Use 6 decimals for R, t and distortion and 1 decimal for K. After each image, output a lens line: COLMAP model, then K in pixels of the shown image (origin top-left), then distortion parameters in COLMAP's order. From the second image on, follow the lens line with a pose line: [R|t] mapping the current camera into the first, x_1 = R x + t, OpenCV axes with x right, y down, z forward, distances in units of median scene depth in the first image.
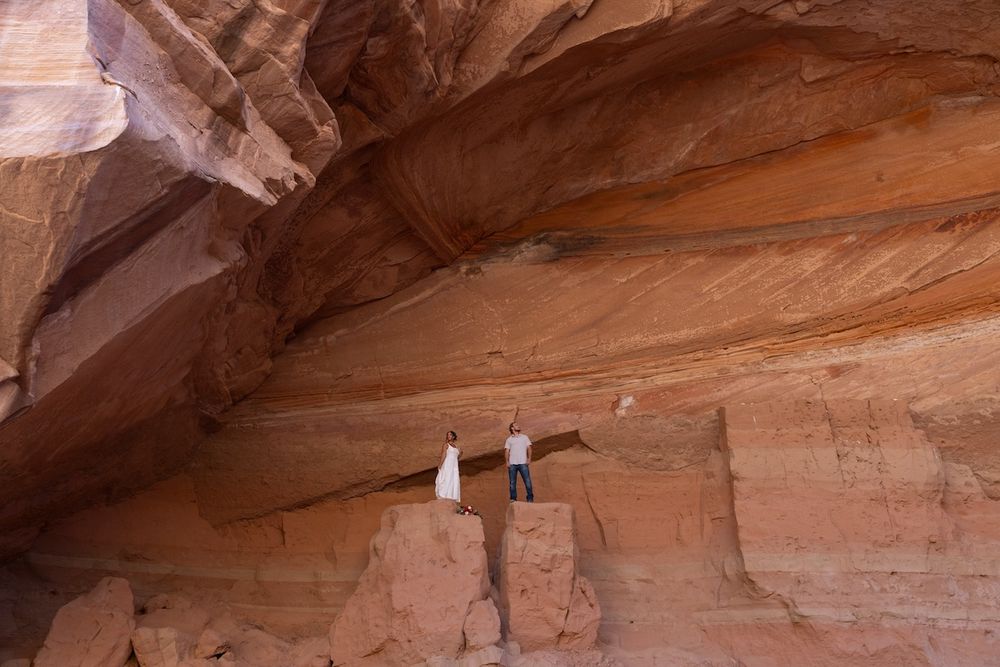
lens RADIAL K [[699.7, 0, 506.7], [0, 699.7, 330.7], [0, 0, 1]] dist [-0.014454, 0.020077]
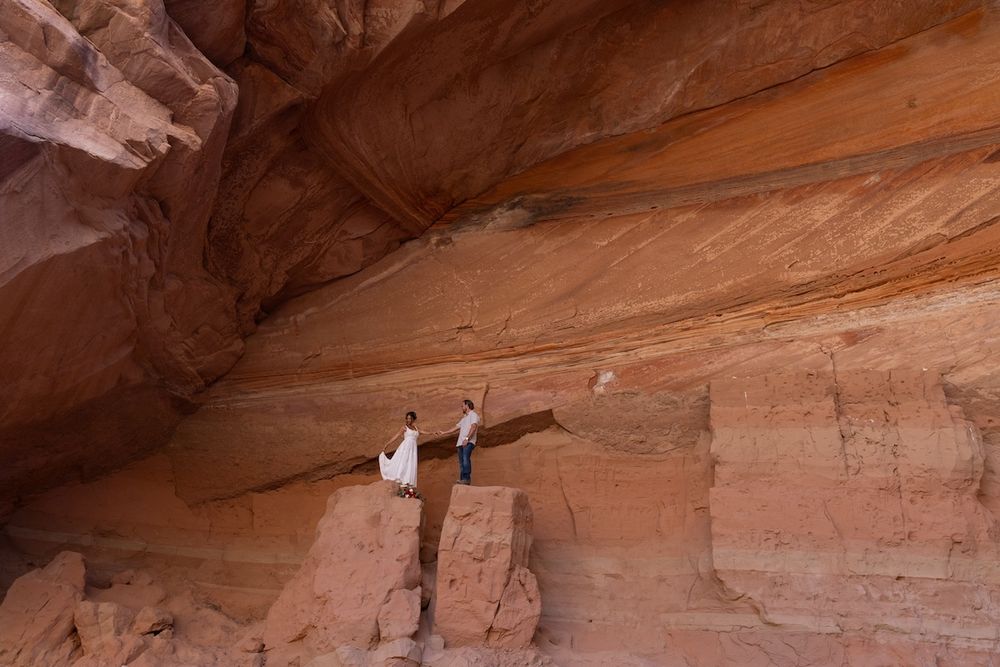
lens RADIAL K [[699.7, 0, 493.1], [0, 699.7, 338.0], [0, 0, 1]] dist [-0.014454, 0.020077]
pose [[0.982010, -0.024213, -0.187272, 0.214636], [0.027809, 0.999475, 0.016599, 0.034024], [0.186771, -0.021508, 0.982168, 0.098183]]
